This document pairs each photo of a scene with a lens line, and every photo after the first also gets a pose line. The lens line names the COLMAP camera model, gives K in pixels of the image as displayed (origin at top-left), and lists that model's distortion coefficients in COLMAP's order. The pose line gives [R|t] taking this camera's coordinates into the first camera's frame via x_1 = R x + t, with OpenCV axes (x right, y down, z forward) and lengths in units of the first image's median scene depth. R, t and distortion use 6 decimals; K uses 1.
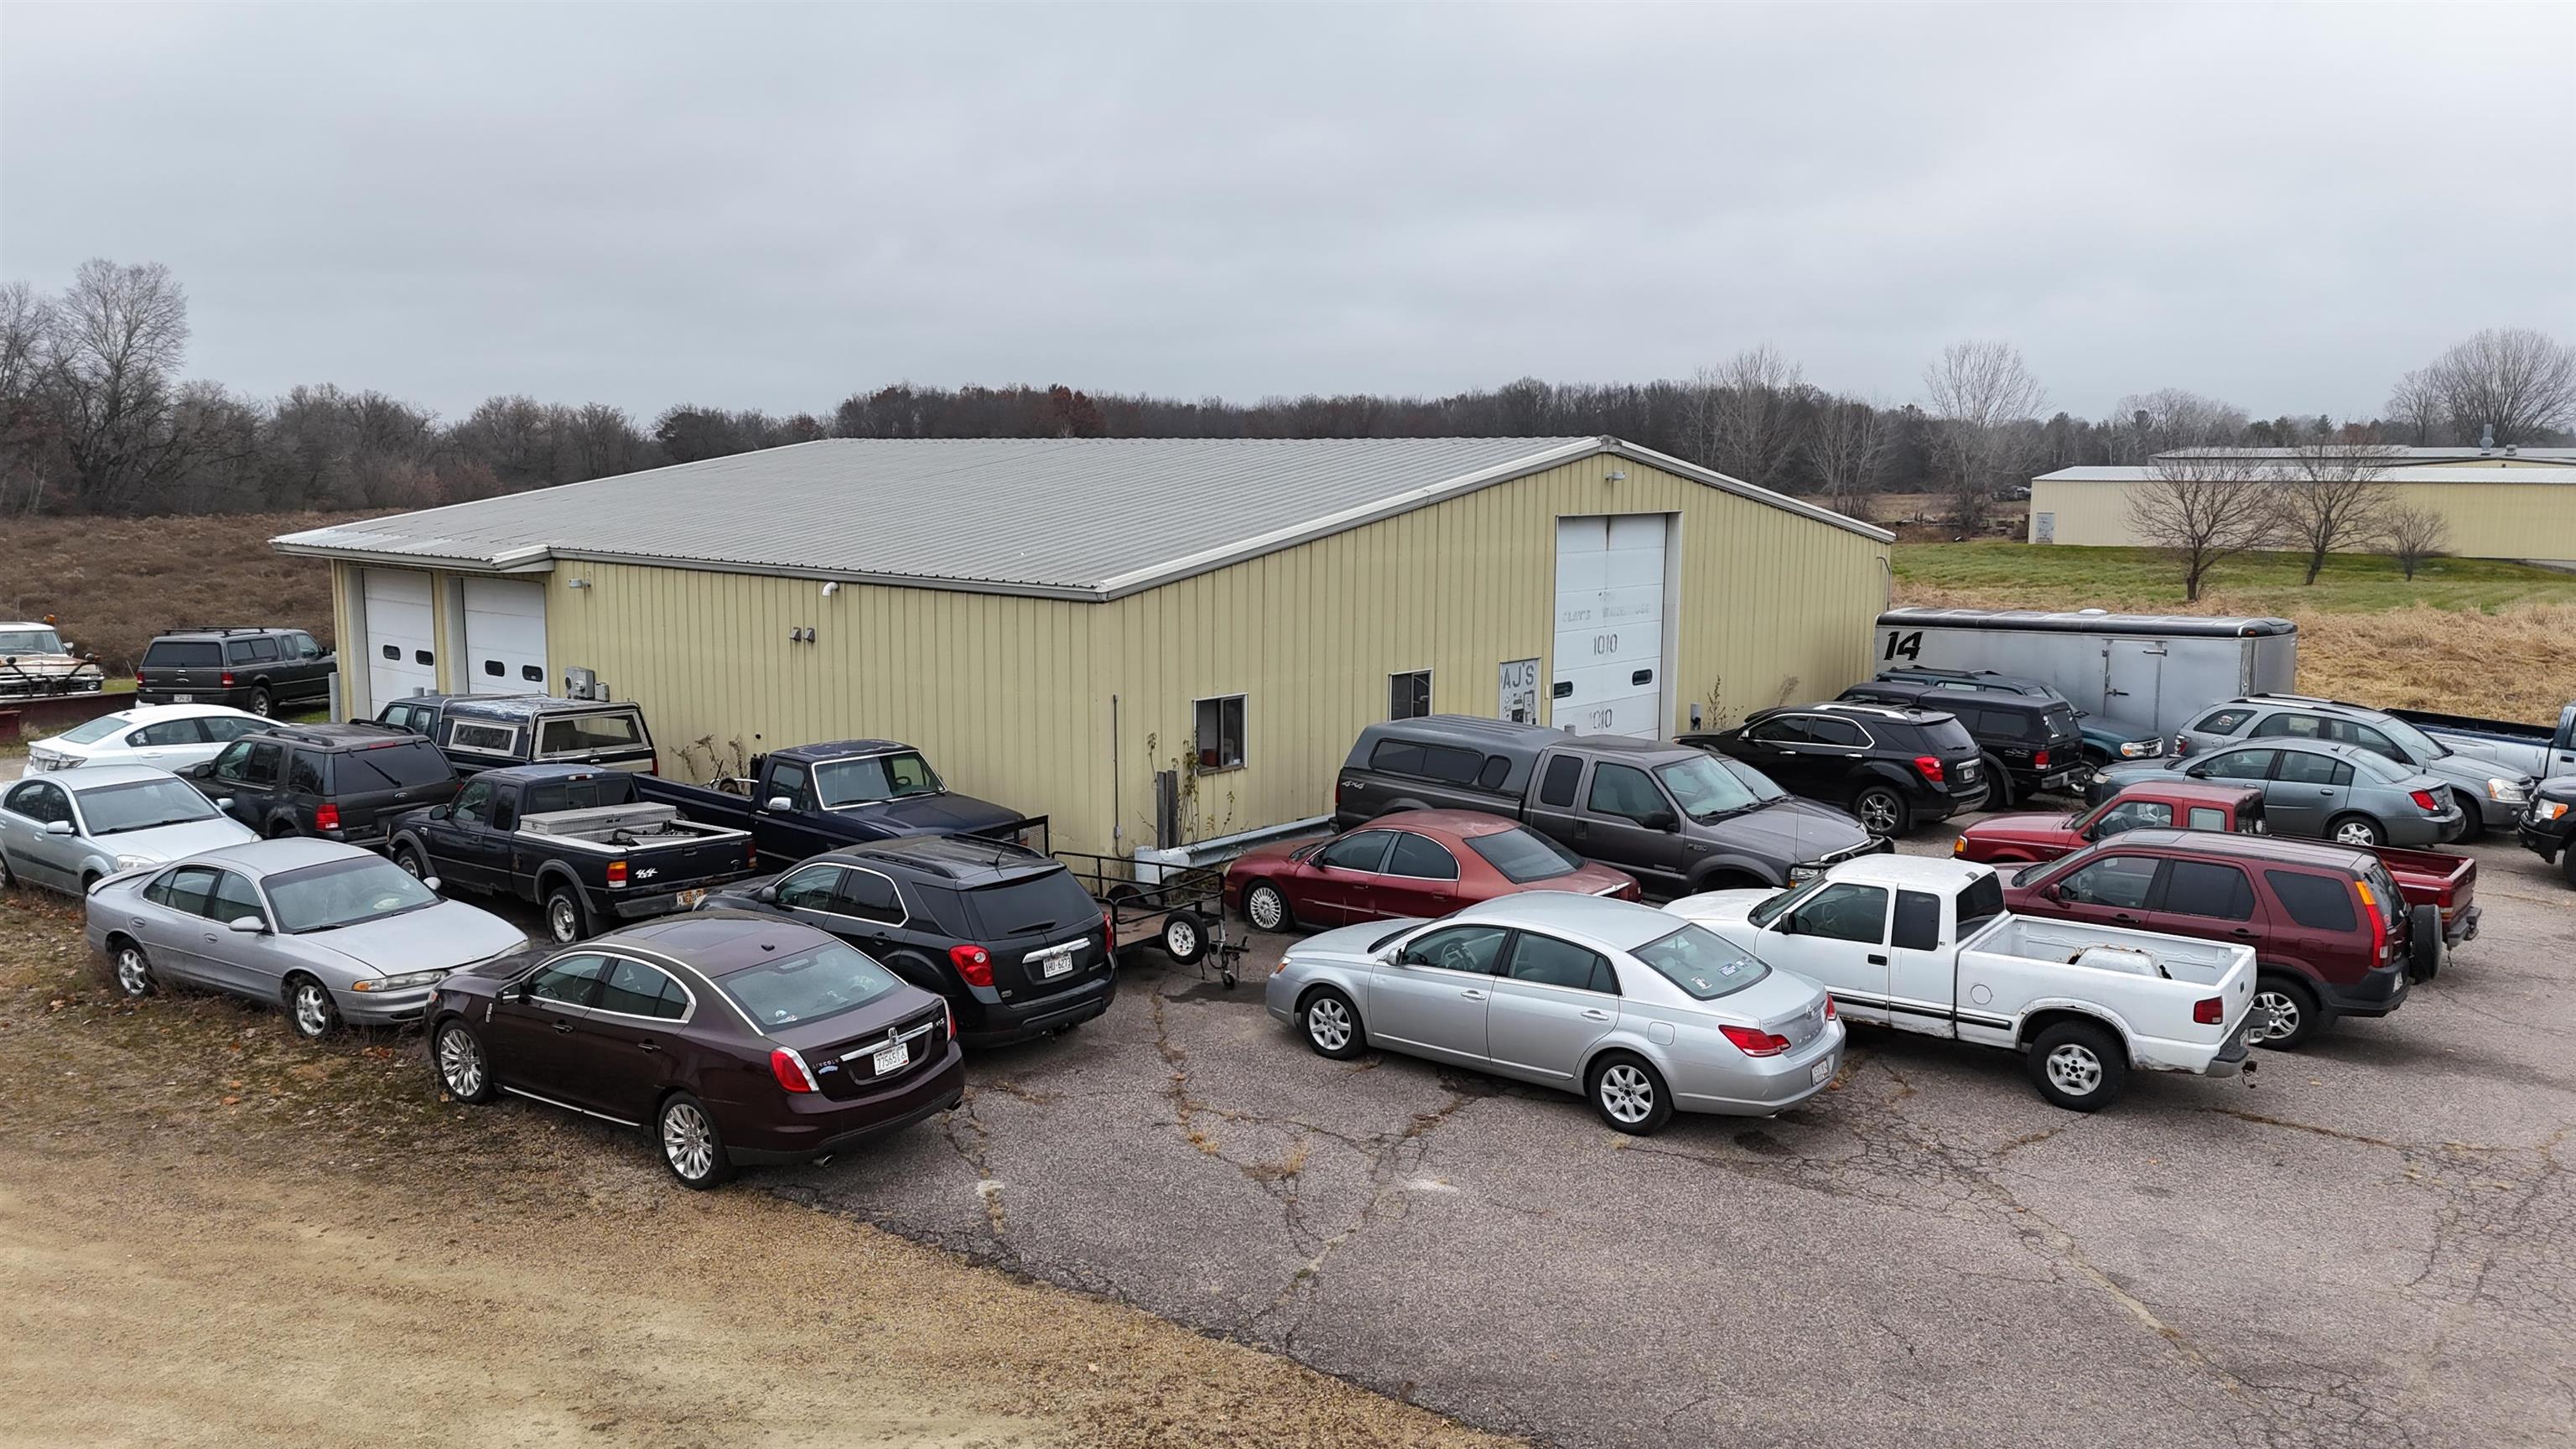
lens RADIAL K [[1890.8, 0, 1288.0], [0, 1890.8, 724.5], [0, 0, 1]] dist [0.086120, -0.082567]
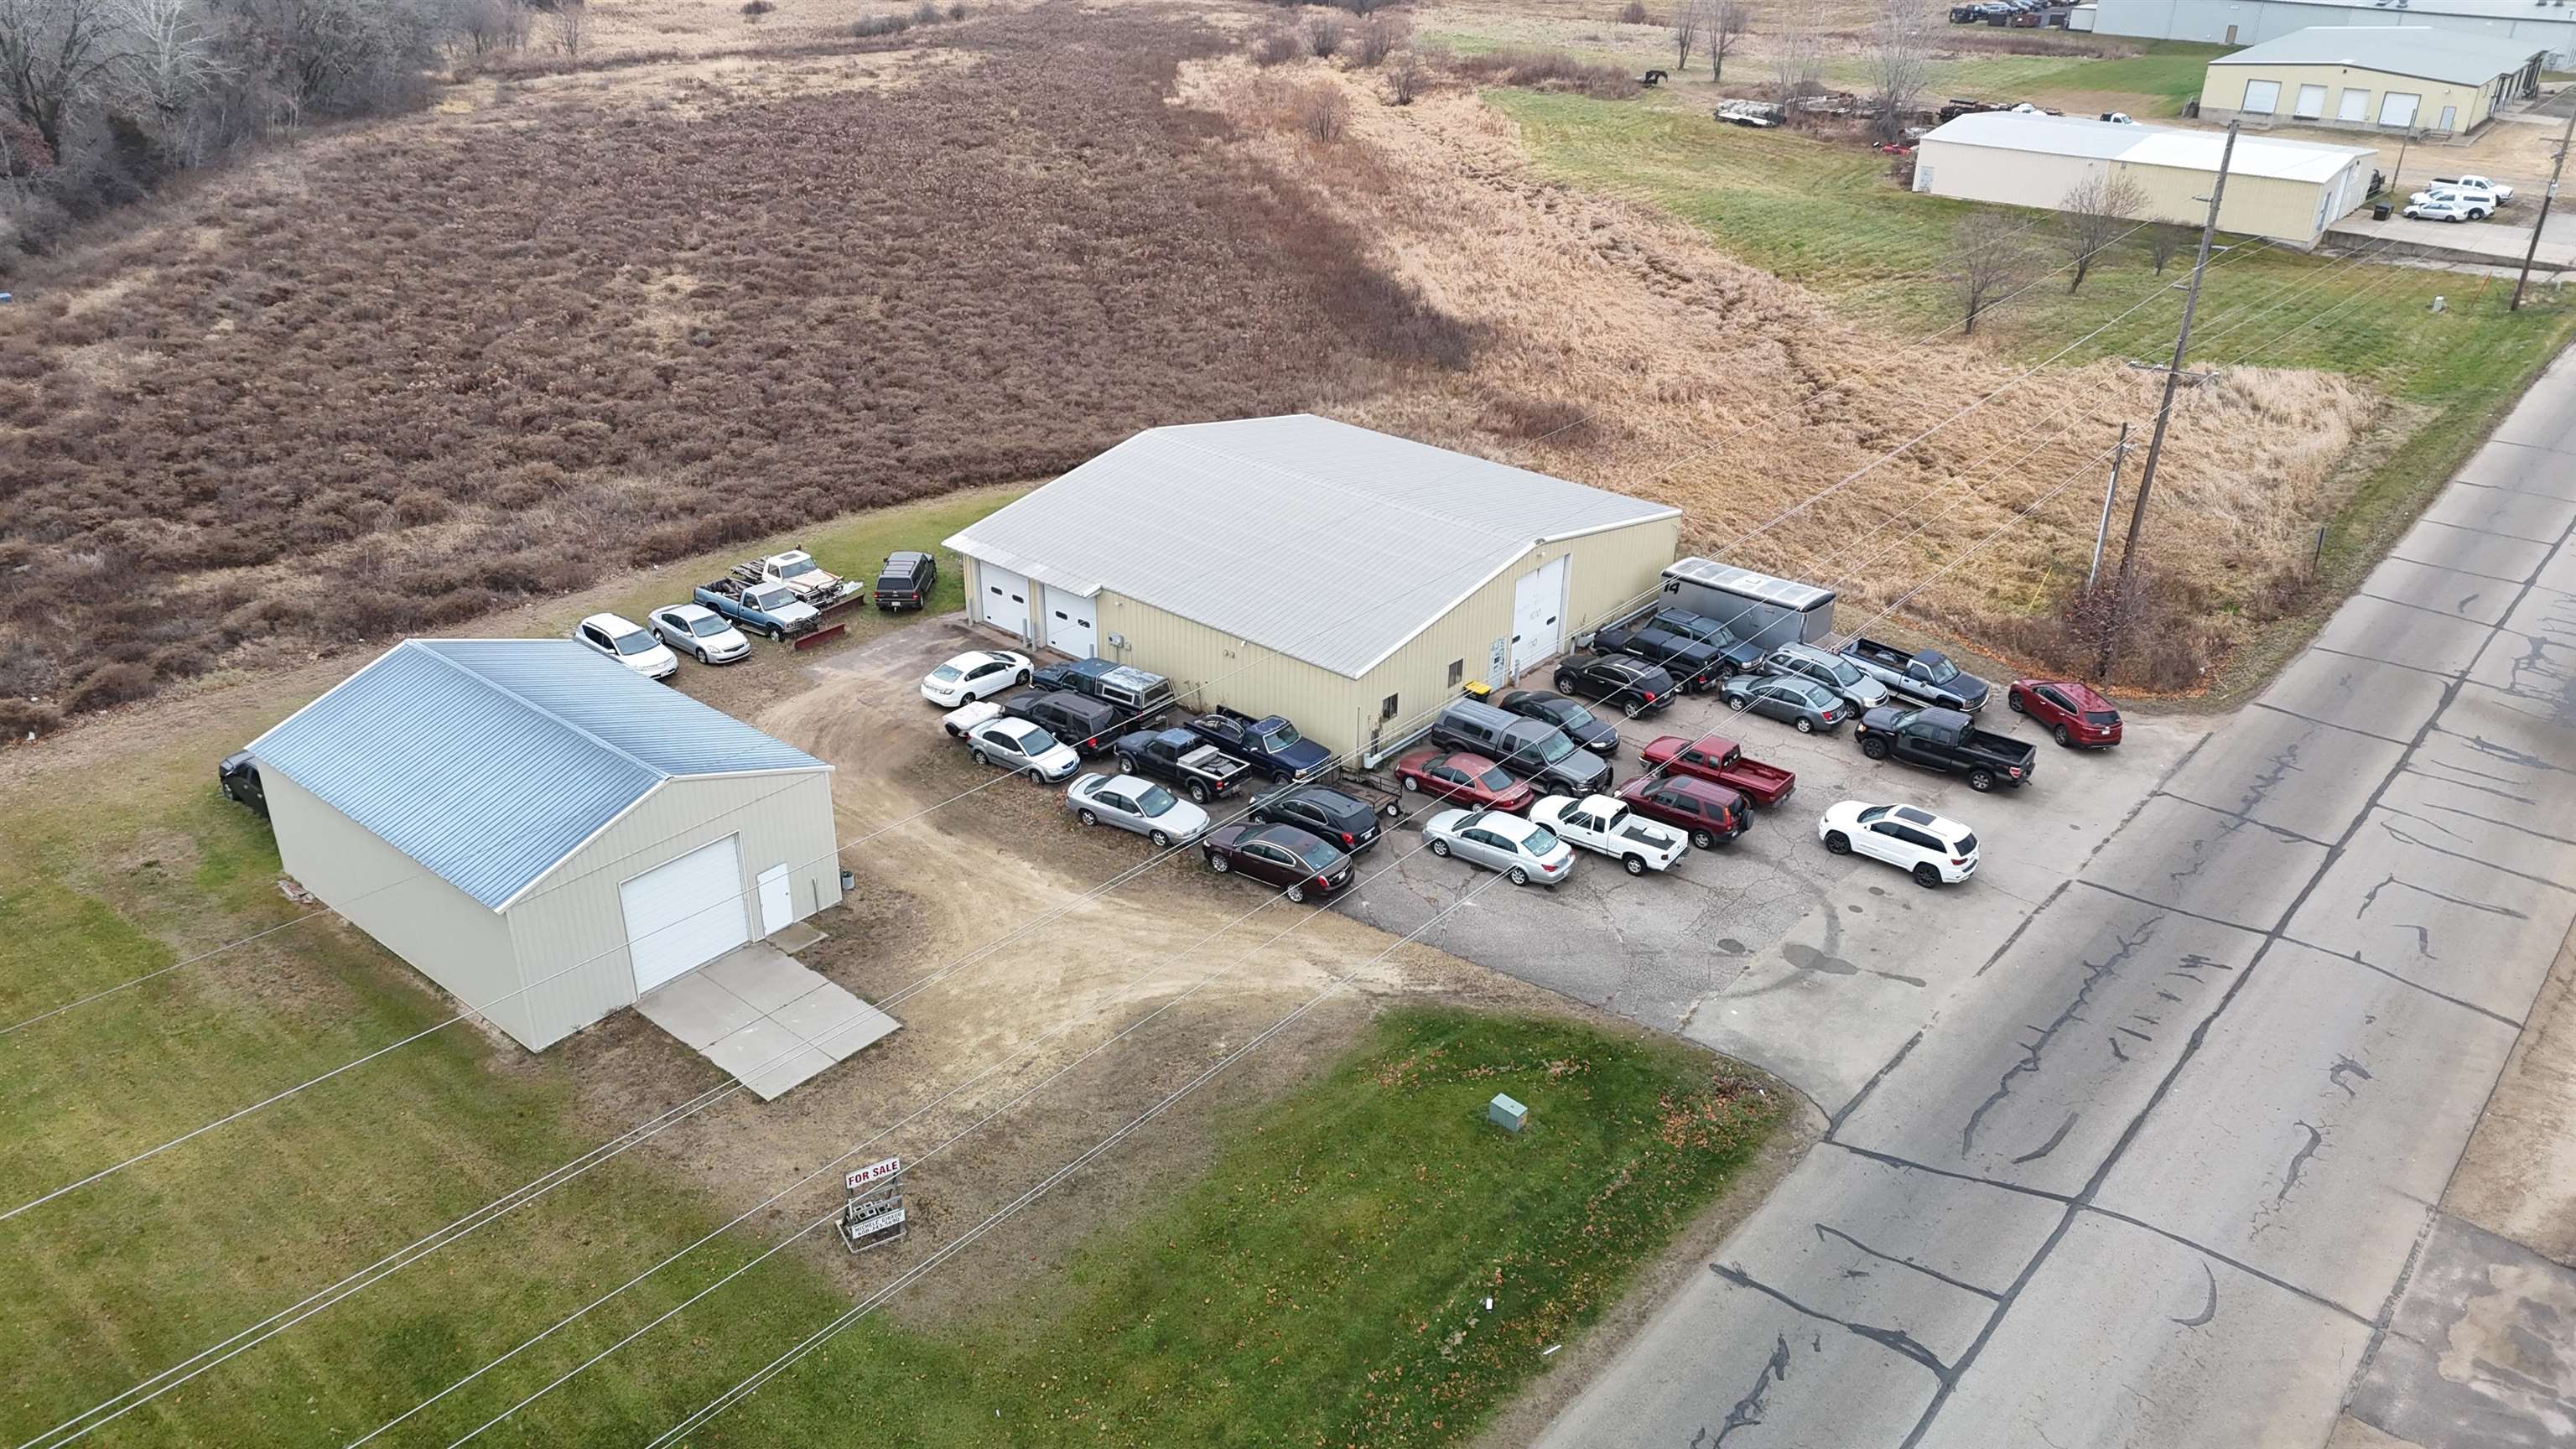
lens RADIAL K [[1789.9, 0, 1273.2], [0, 1789.9, 790.8], [0, 0, 1]] dist [0.054372, -0.000985]
pose [[0.999974, 0.005668, 0.004402, -0.167062], [-0.006832, 0.939592, 0.342229, -0.595214], [-0.002197, -0.342250, 0.939606, -1.167611]]
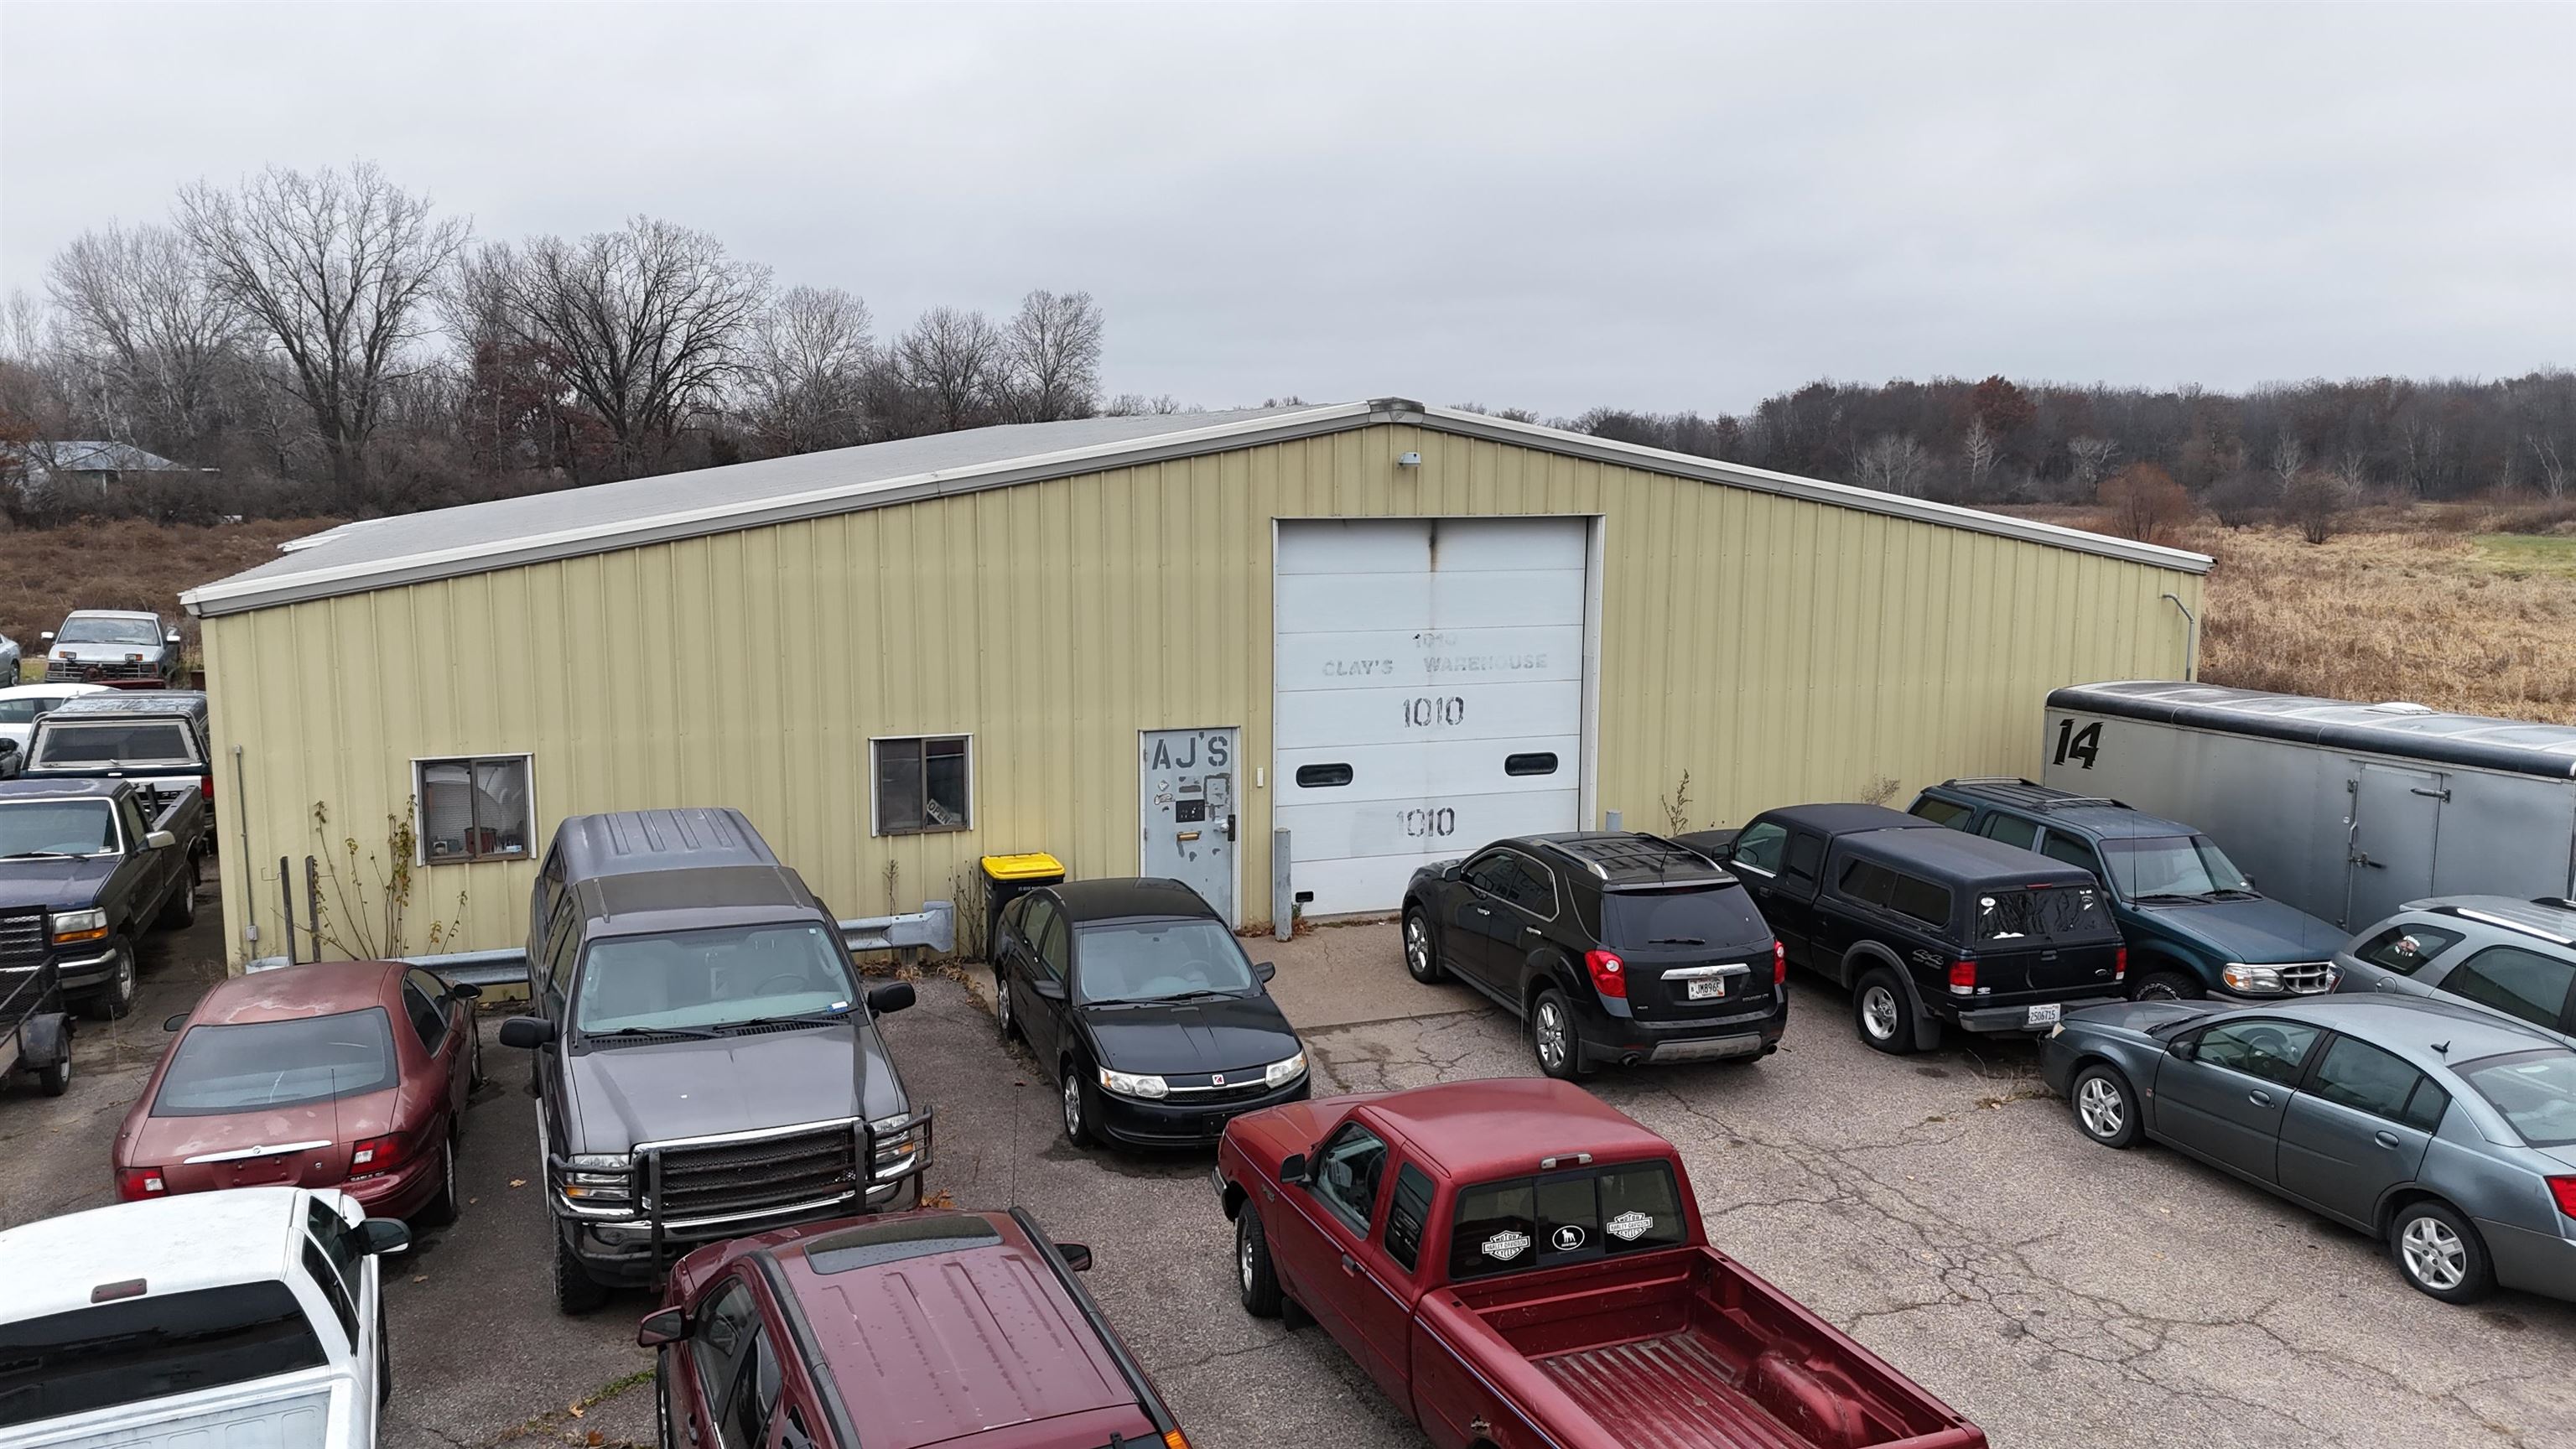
lens RADIAL K [[1789.9, 0, 1273.2], [0, 1789.9, 790.8], [0, 0, 1]] dist [0.054372, -0.000985]
pose [[0.875021, 0.090277, -0.475592, 0.423702], [-0.068749, 0.995674, 0.062510, -0.050332], [0.479178, -0.022002, 0.877442, 0.404144]]
